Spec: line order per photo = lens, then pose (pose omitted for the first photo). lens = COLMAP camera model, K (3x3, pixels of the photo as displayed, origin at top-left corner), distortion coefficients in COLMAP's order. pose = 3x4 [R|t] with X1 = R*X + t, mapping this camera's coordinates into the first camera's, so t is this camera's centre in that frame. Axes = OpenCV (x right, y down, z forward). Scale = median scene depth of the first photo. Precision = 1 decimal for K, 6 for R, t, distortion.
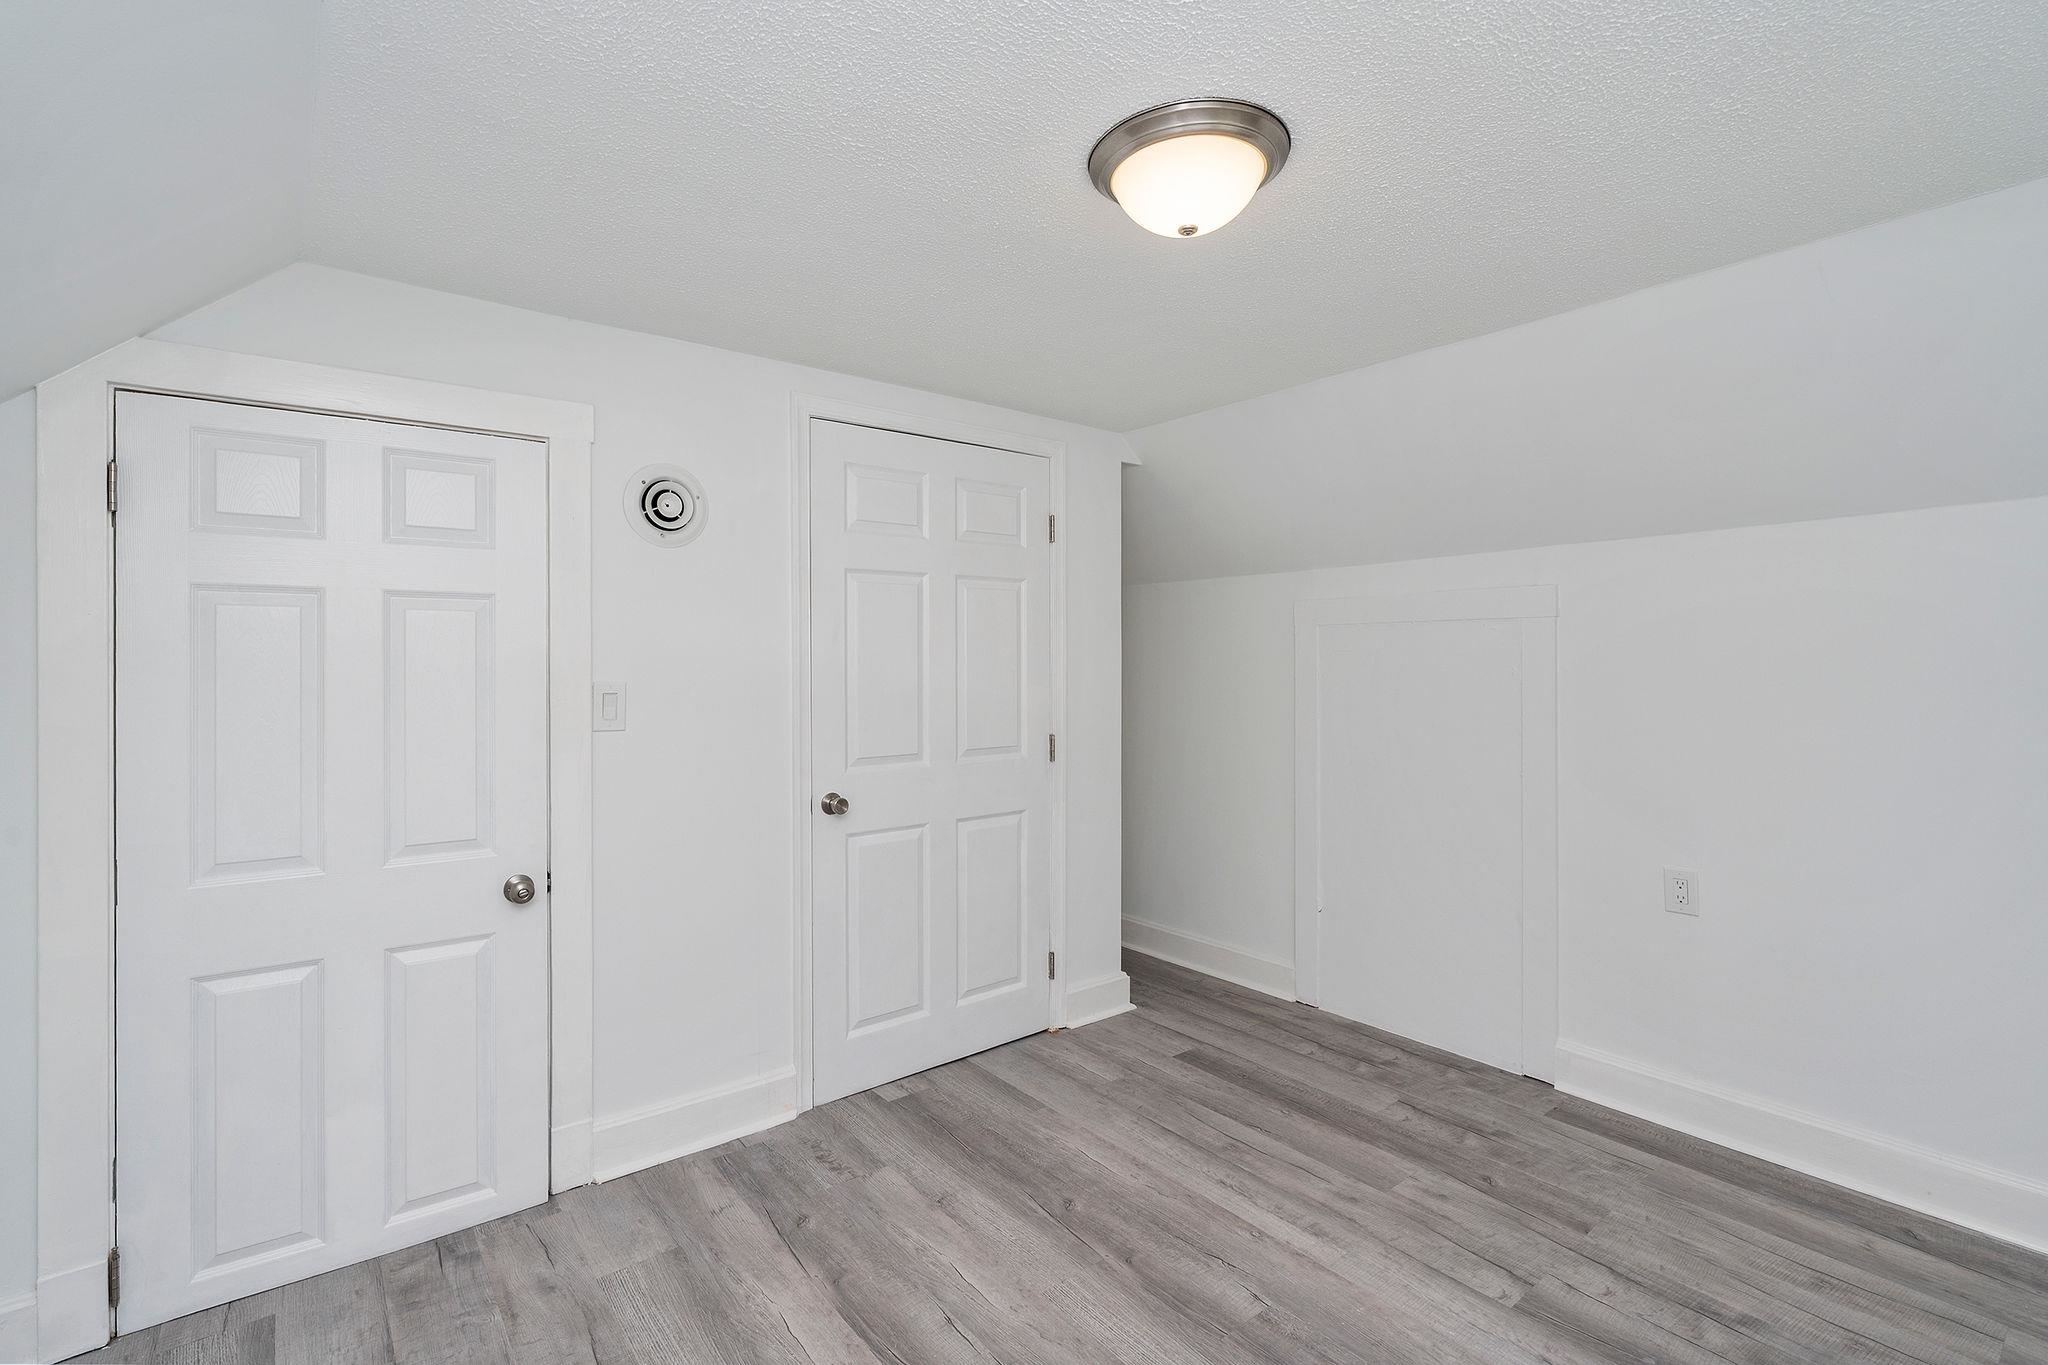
lens RADIAL K [[928.6, 0, 1020.2], [0, 928.6, 679.7], [0, 0, 1]] dist [0.000119, 0.000768]
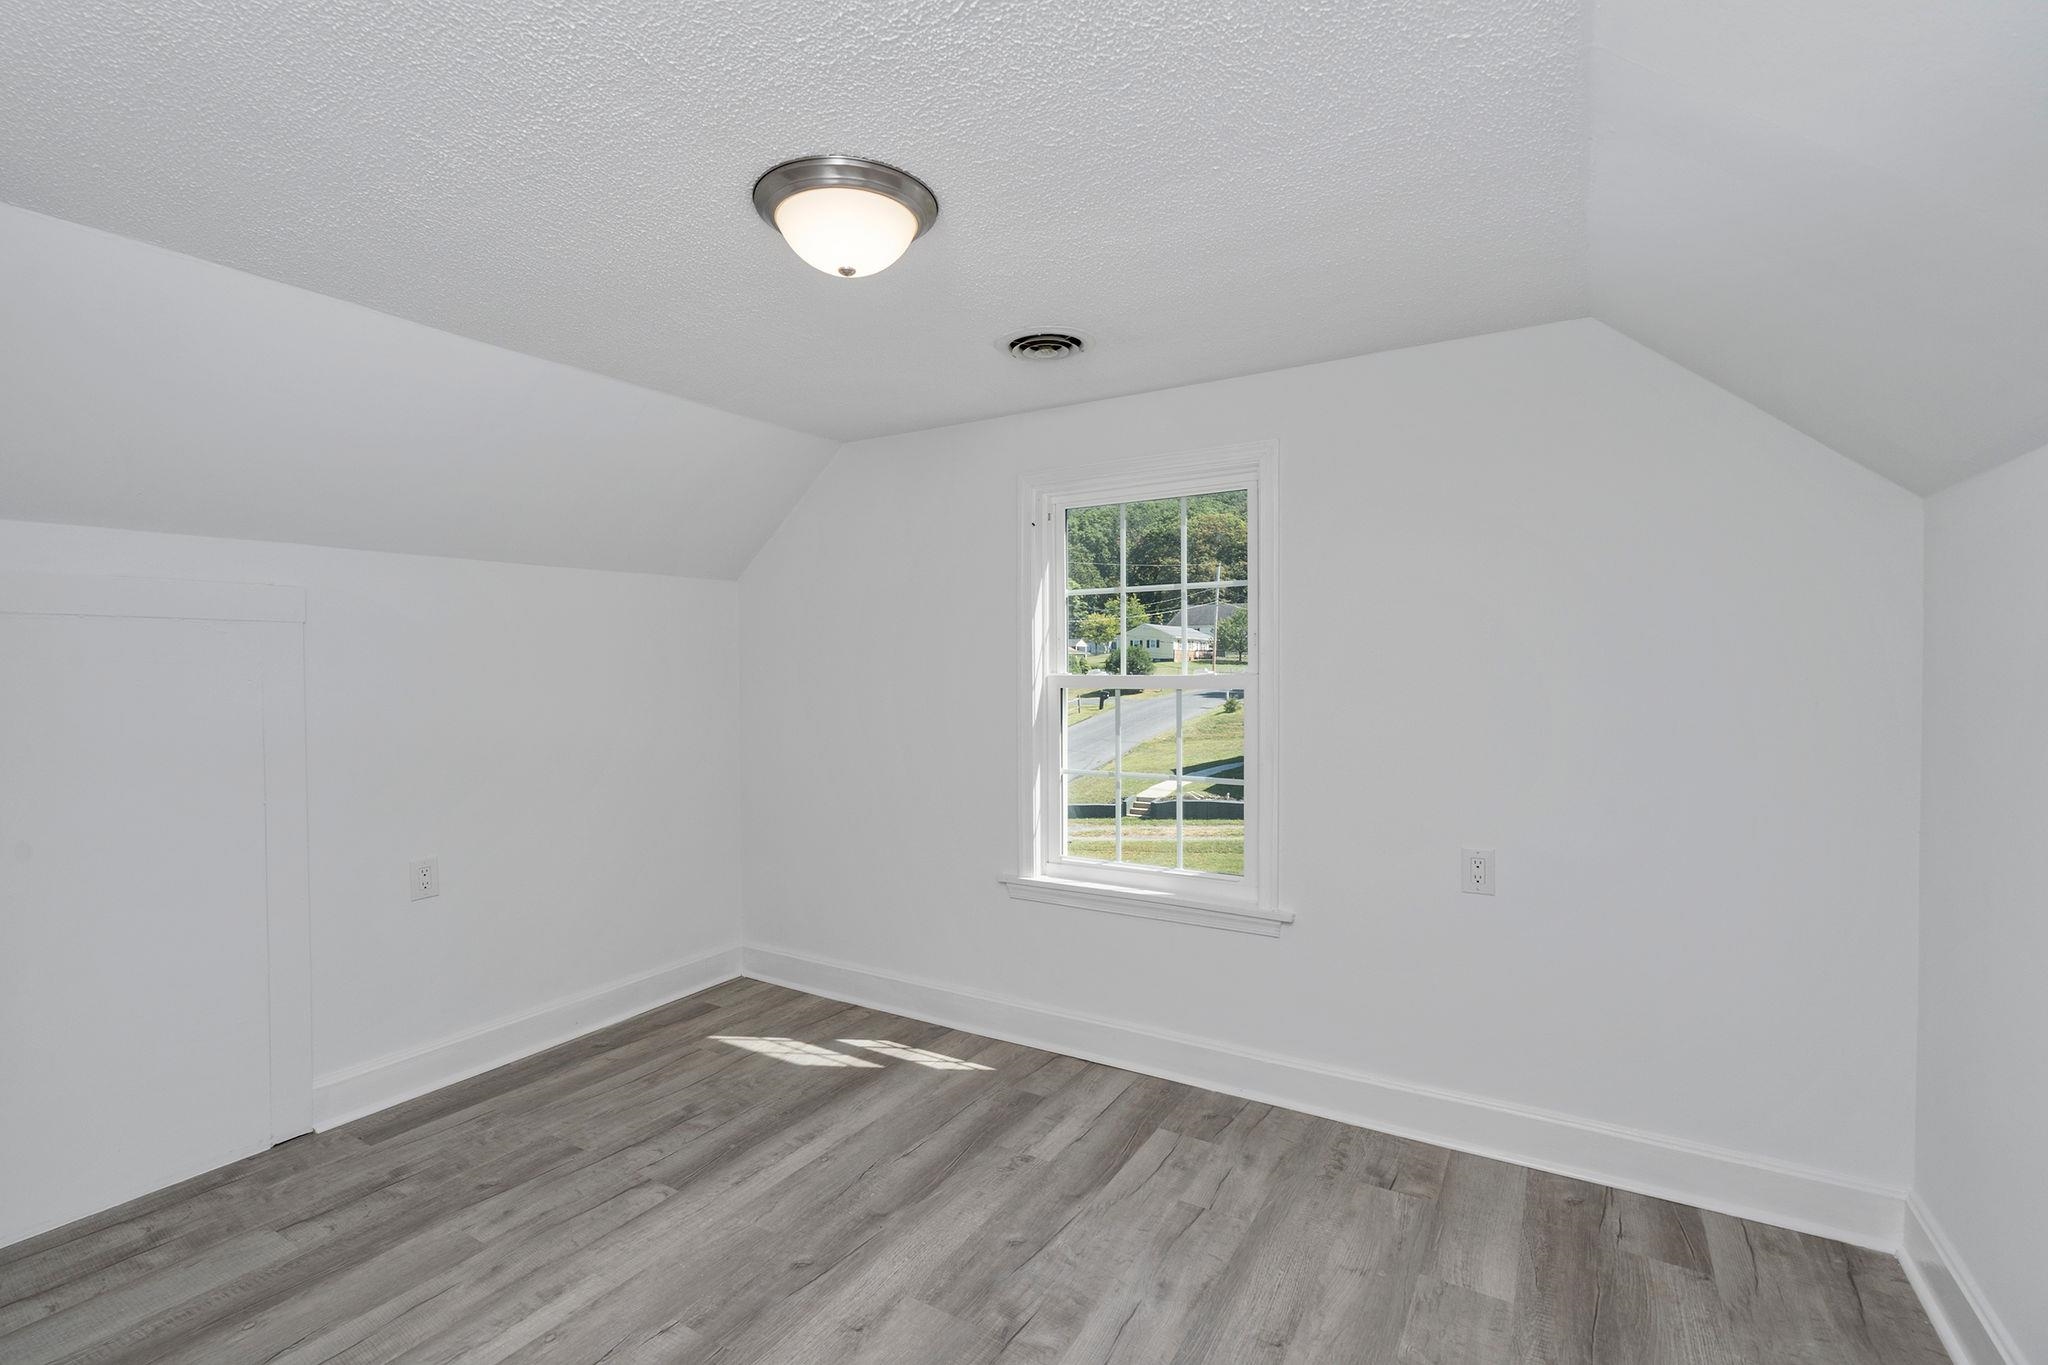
lens RADIAL K [[928.6, 0, 1021.0], [0, 928.6, 673.2], [0, 0, 1]] dist [0.000119, 0.000768]
pose [[-0.352417, -0.002827, 0.935839, -0.670822], [0.020028, 0.999744, 0.010562, -0.007060], [-0.935629, 0.022466, -0.352270, 0.864965]]
